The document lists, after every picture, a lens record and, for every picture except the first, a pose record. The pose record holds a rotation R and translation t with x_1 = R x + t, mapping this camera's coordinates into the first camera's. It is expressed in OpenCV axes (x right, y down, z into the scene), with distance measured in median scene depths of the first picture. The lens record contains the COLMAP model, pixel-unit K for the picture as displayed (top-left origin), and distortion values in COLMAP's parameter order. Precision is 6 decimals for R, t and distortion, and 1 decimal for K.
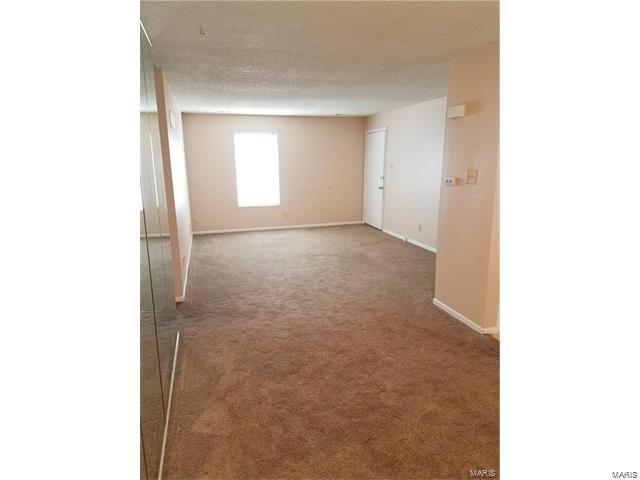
lens RADIAL K [[360.1, 0, 320.1], [0, 360.1, 230.0], [0, 0, 1]] dist [0.068103, -0.000435]
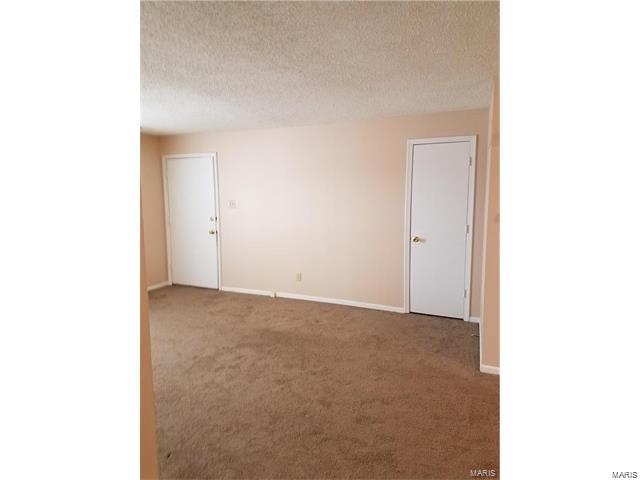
lens RADIAL K [[360.1, 0, 320.1], [0, 360.1, 230.0], [0, 0, 1]] dist [0.068103, -0.000435]
pose [[0.642447, -0.087724, 0.761292, -0.272641], [0.157784, 0.987283, -0.019388, -0.078034], [-0.749910, 0.132575, 0.648119, 0.379902]]
